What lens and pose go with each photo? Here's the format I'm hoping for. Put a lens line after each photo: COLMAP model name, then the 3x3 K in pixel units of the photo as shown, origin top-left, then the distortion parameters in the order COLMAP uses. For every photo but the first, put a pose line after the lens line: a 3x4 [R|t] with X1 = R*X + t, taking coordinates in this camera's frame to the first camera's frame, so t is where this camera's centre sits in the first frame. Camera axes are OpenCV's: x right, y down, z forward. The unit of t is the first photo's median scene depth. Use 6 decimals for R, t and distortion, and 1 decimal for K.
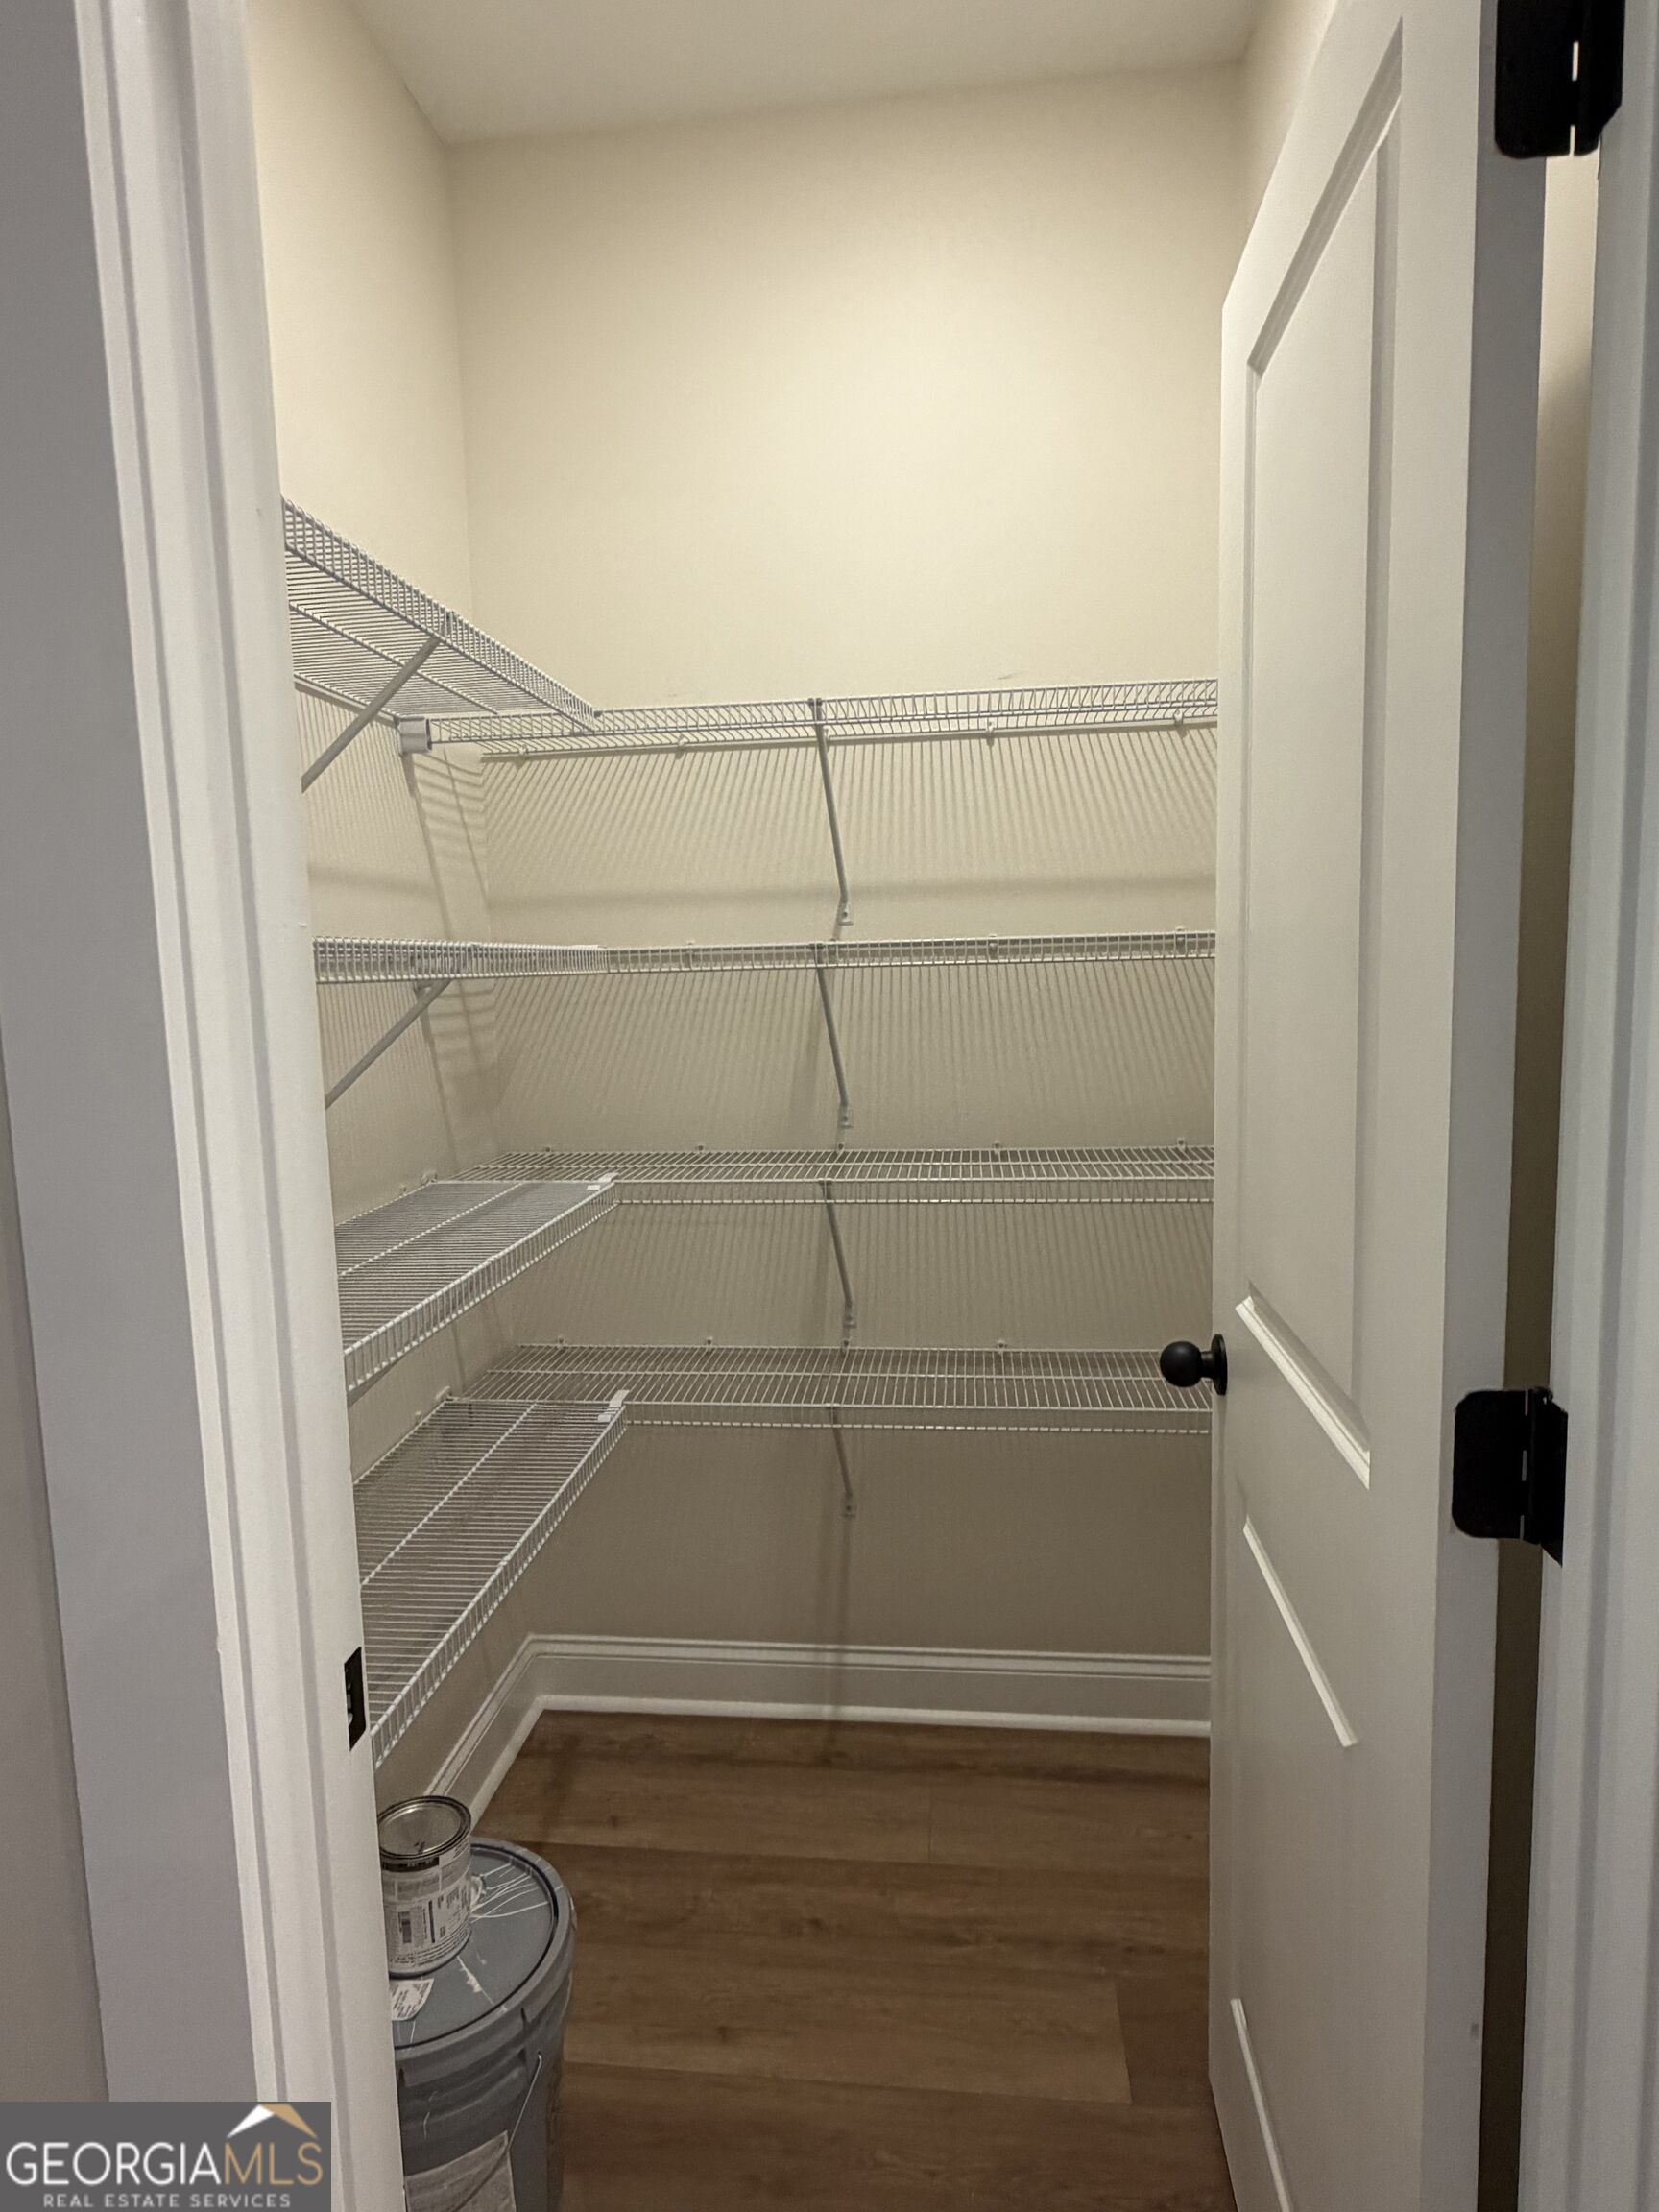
lens RADIAL K [[1259.2, 0, 829.5], [0, 1259.2, 1106.0], [0, 0, 1]] dist [-0.004926, -0.001195]
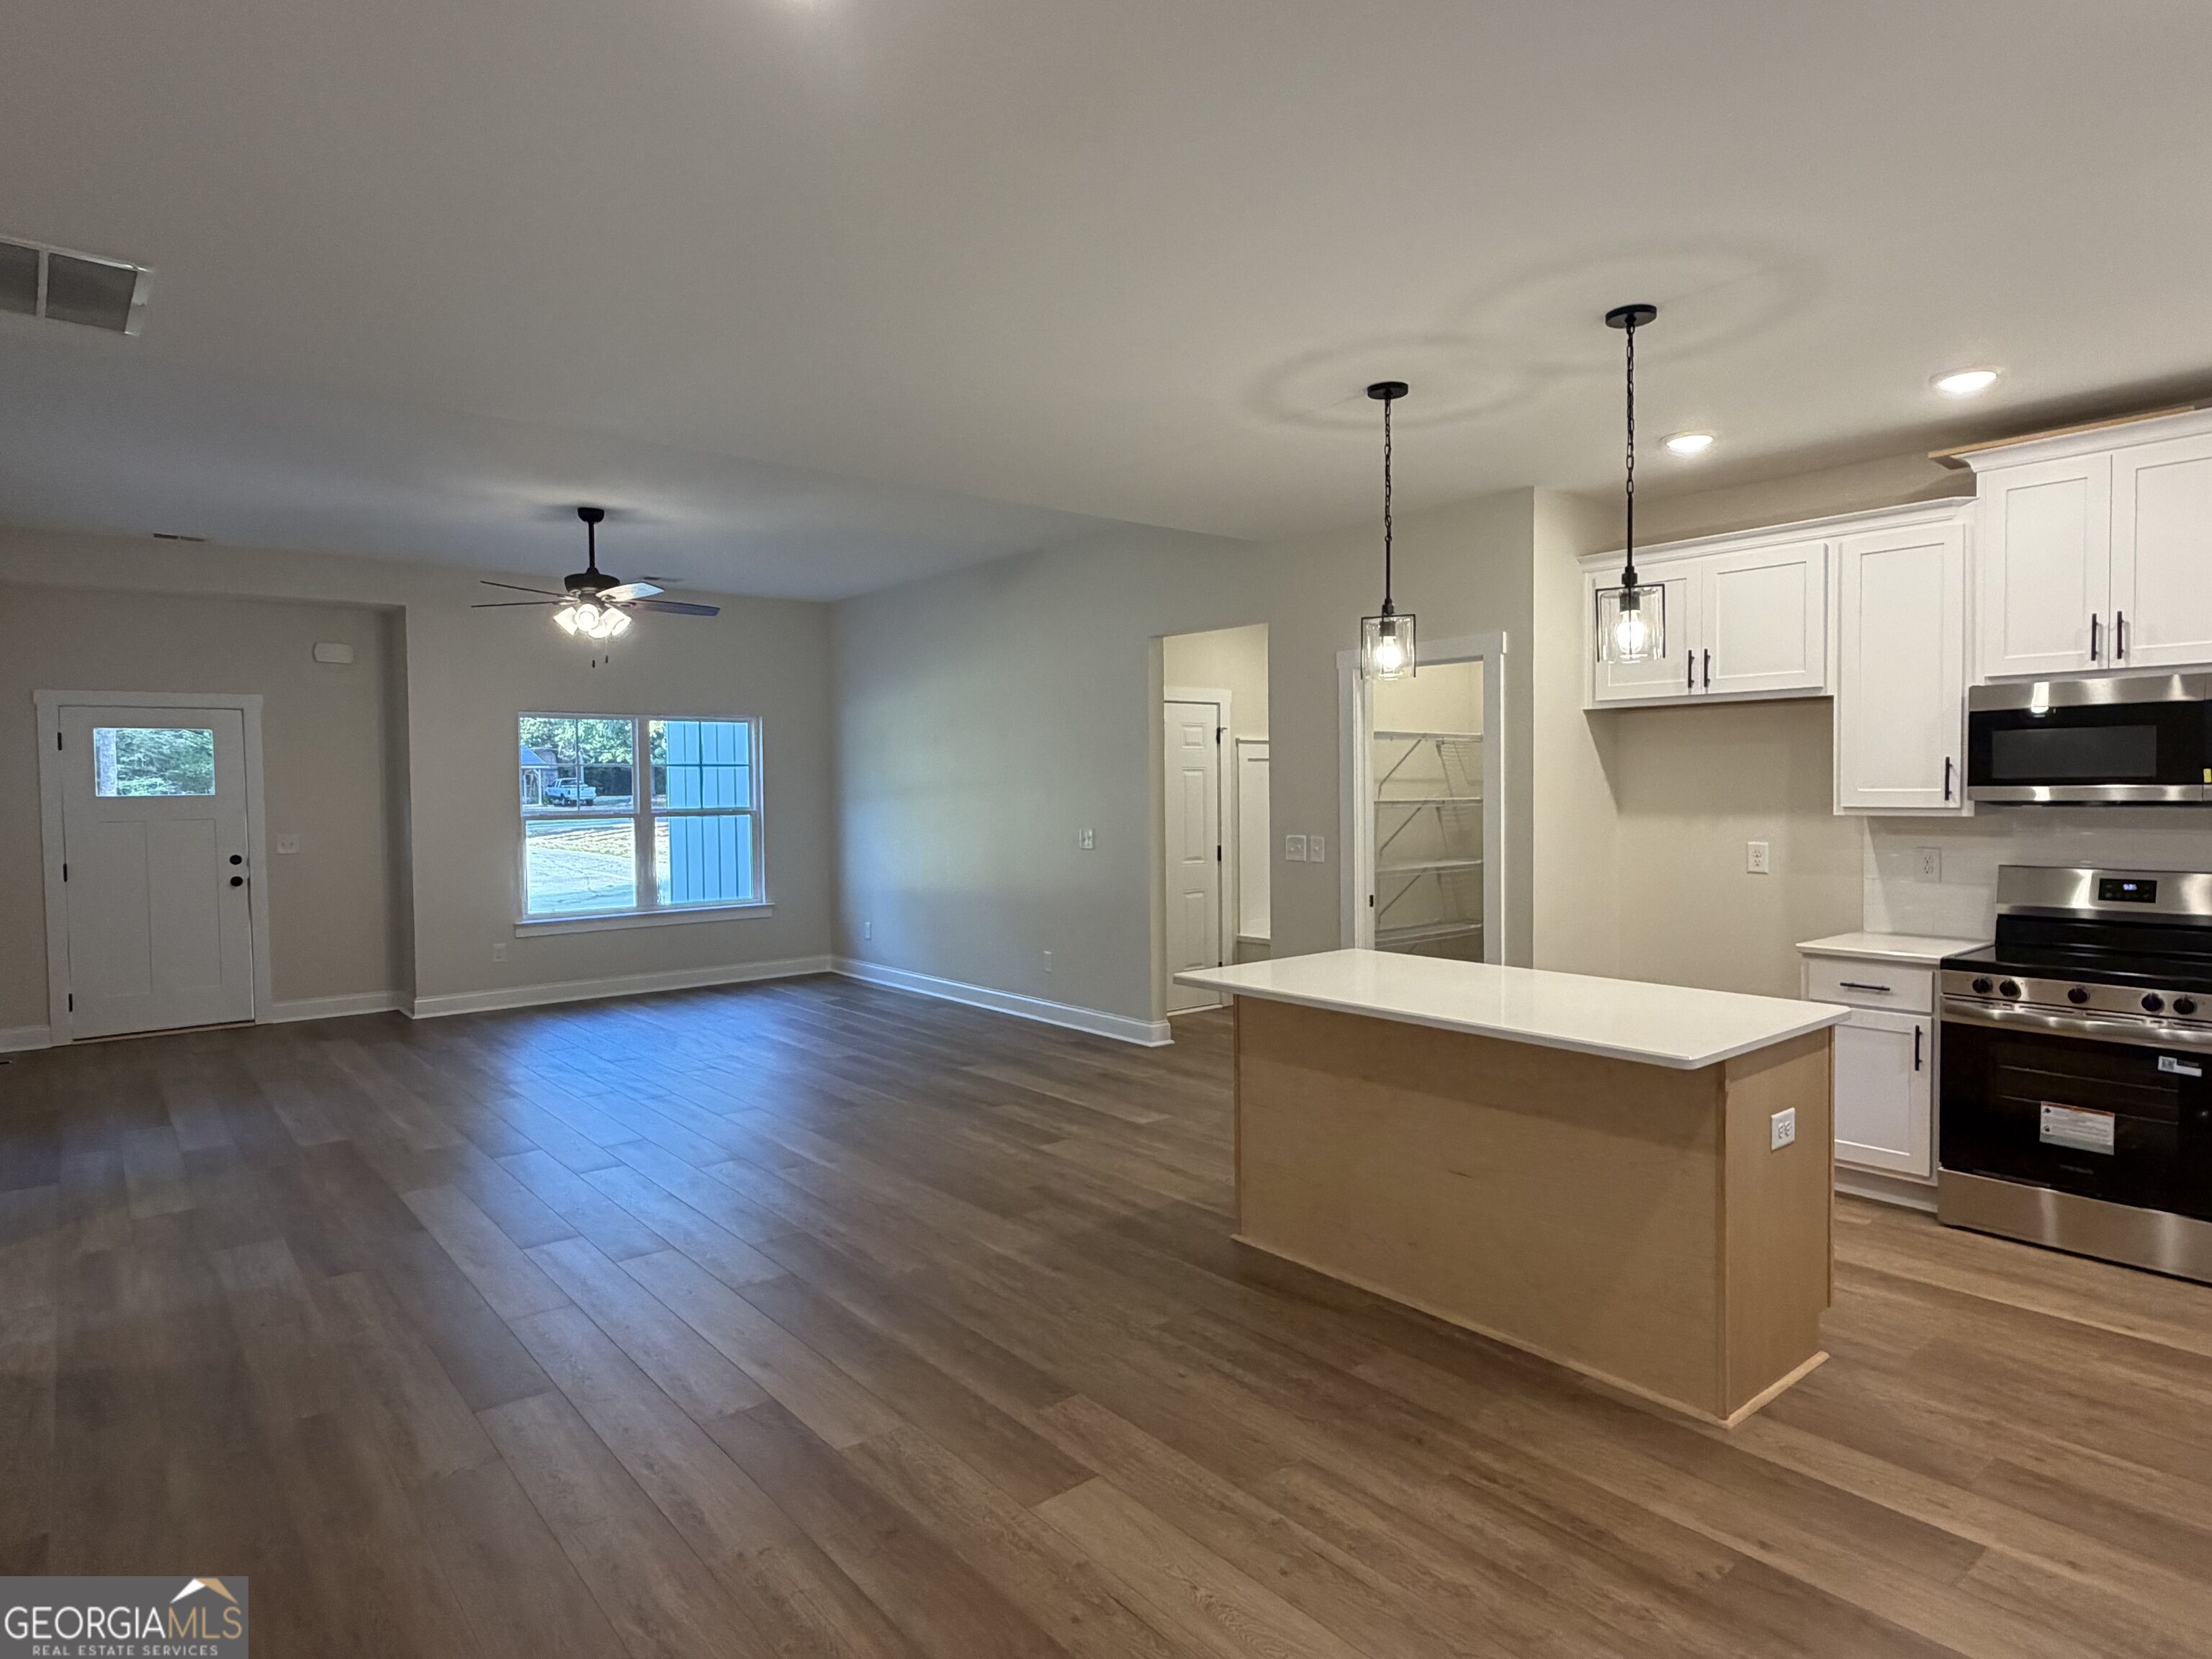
lens RADIAL K [[1259.2, 0, 1111.0], [0, 1259.2, 829.7], [0, 0, 1]] dist [-0.004926, -0.001195]
pose [[0.718936, 0.041116, -0.693859, 2.051551], [-0.087281, 0.995688, -0.031434, 0.225281], [0.689575, 0.083160, 0.719424, -3.066642]]
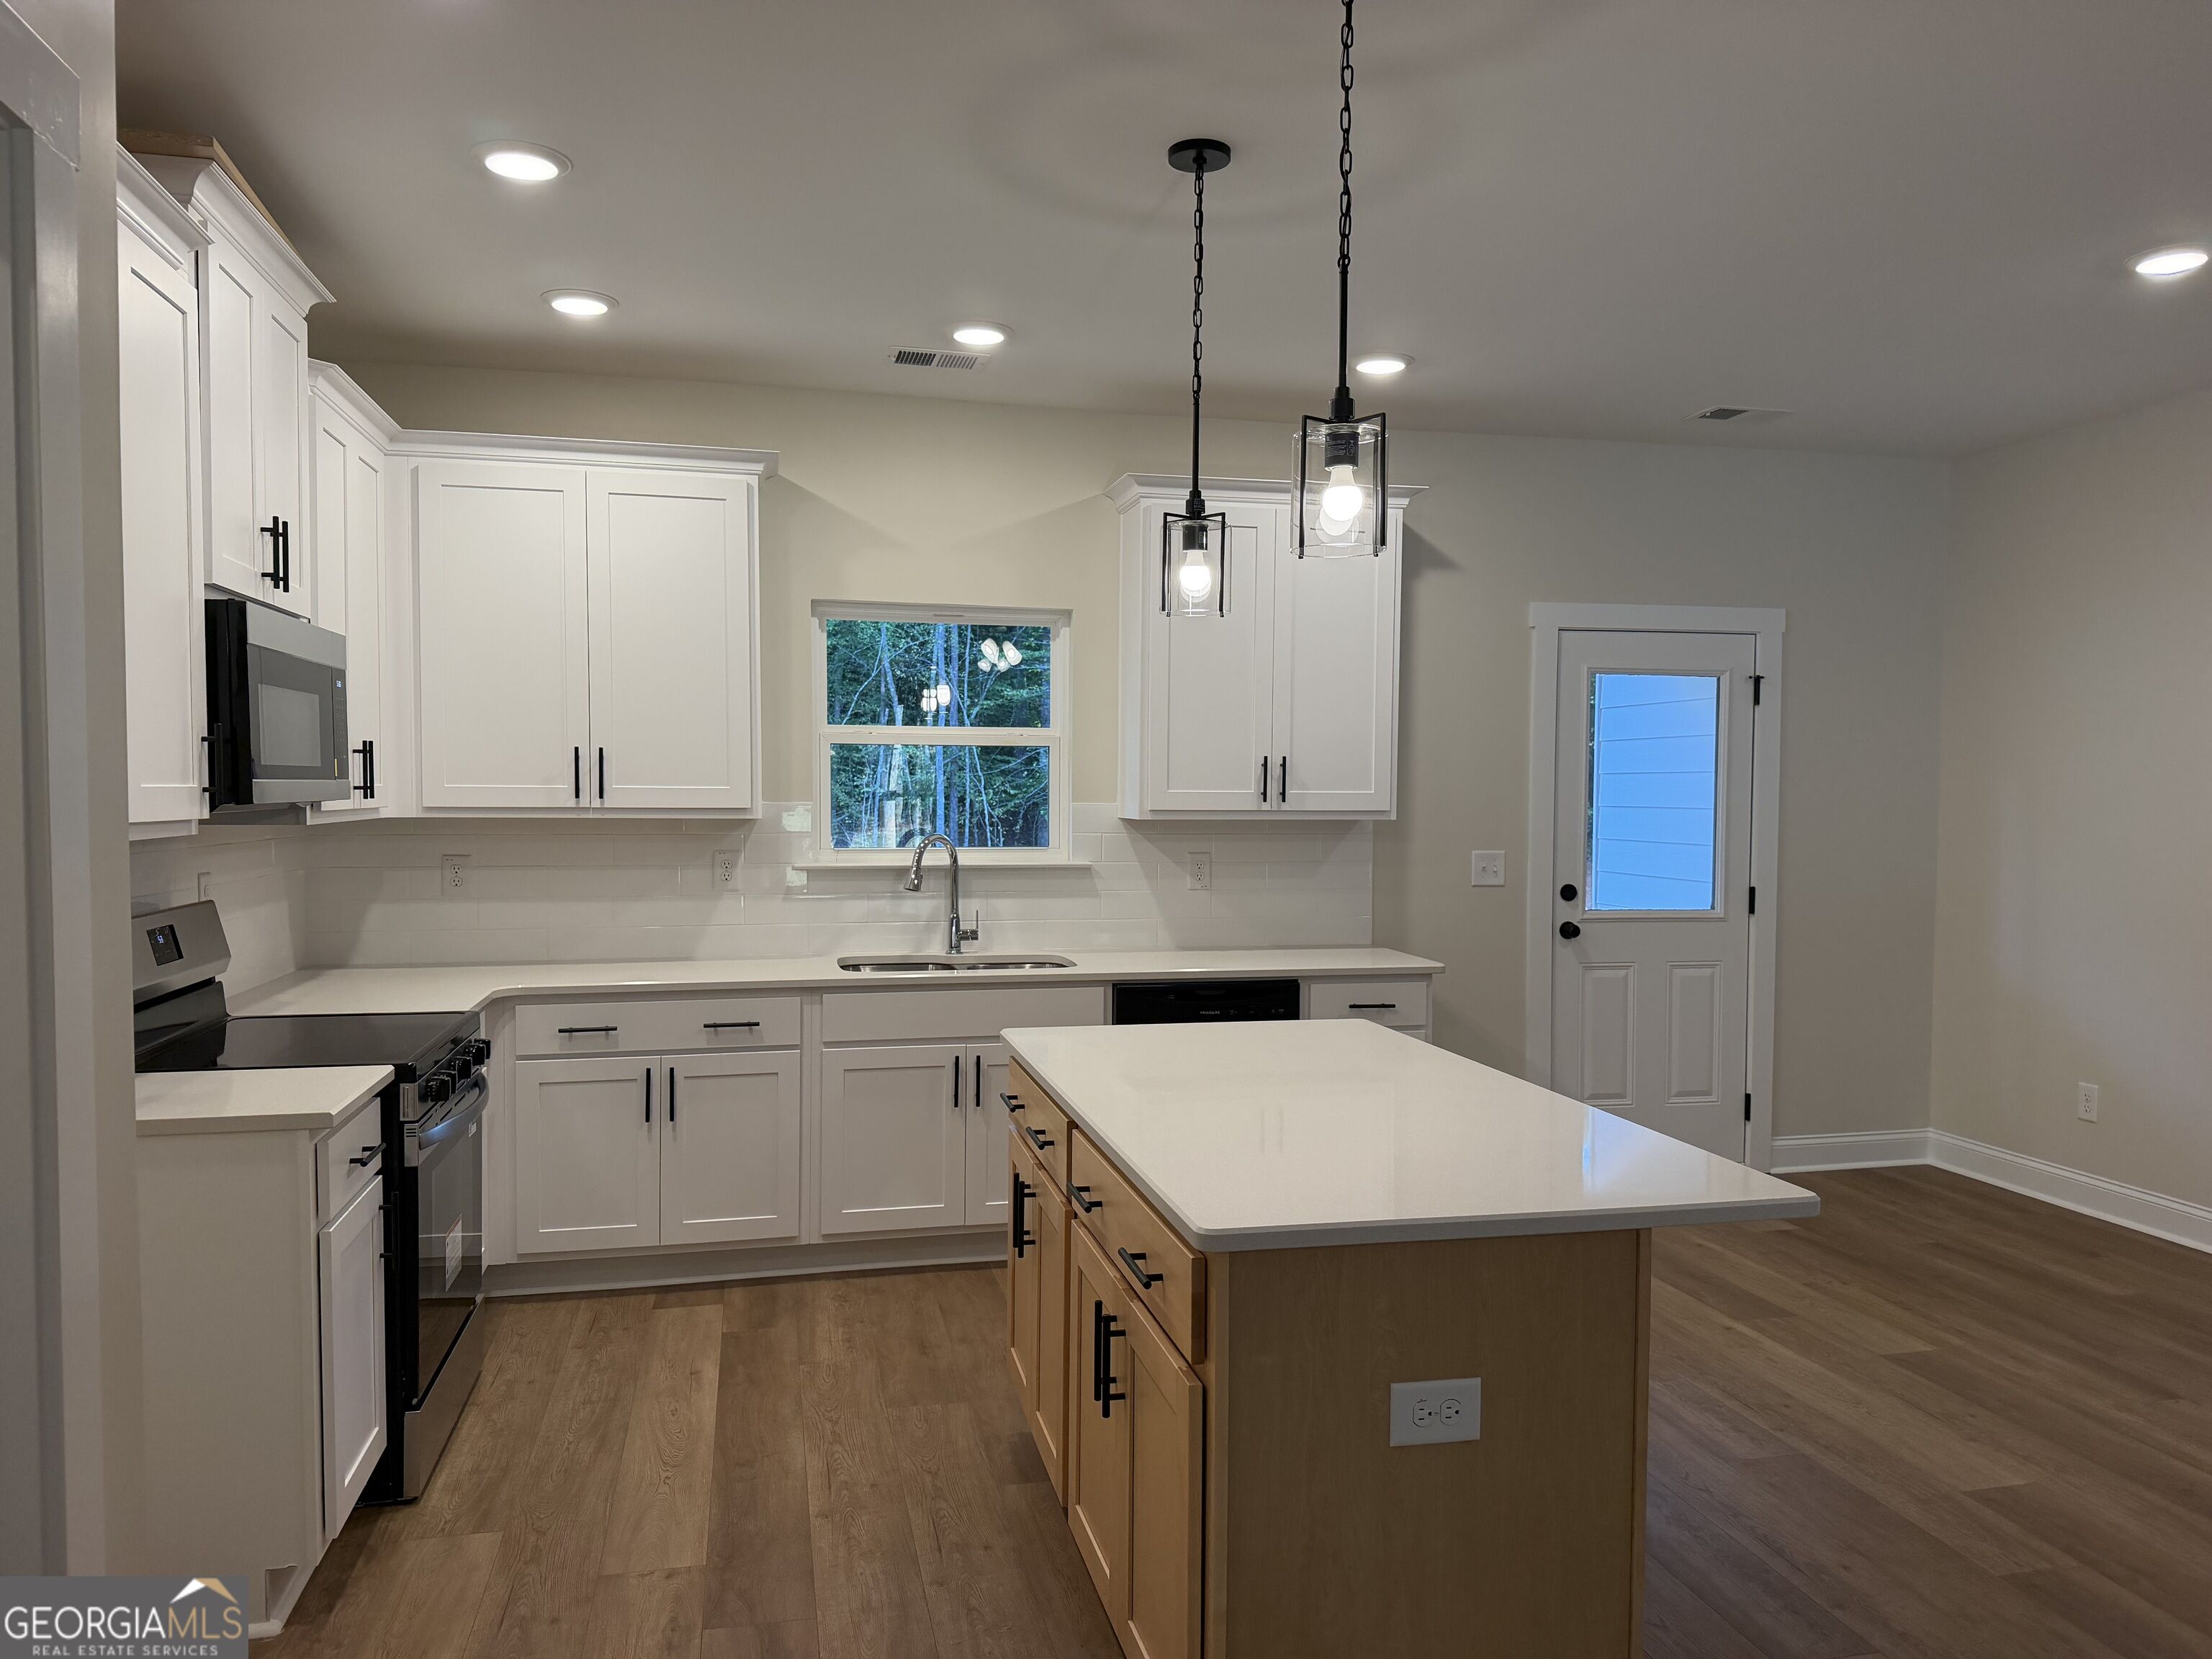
lens RADIAL K [[1549.8, 0, 1123.8], [0, 1549.8, 843.1], [0, 0, 1]] dist [0.067157, -0.085835]
pose [[-0.333772, -0.013188, 0.942561, -0.885269], [0.111403, 0.992343, 0.053333, -0.043282], [-0.936048, 0.122805, -0.329748, 0.053941]]
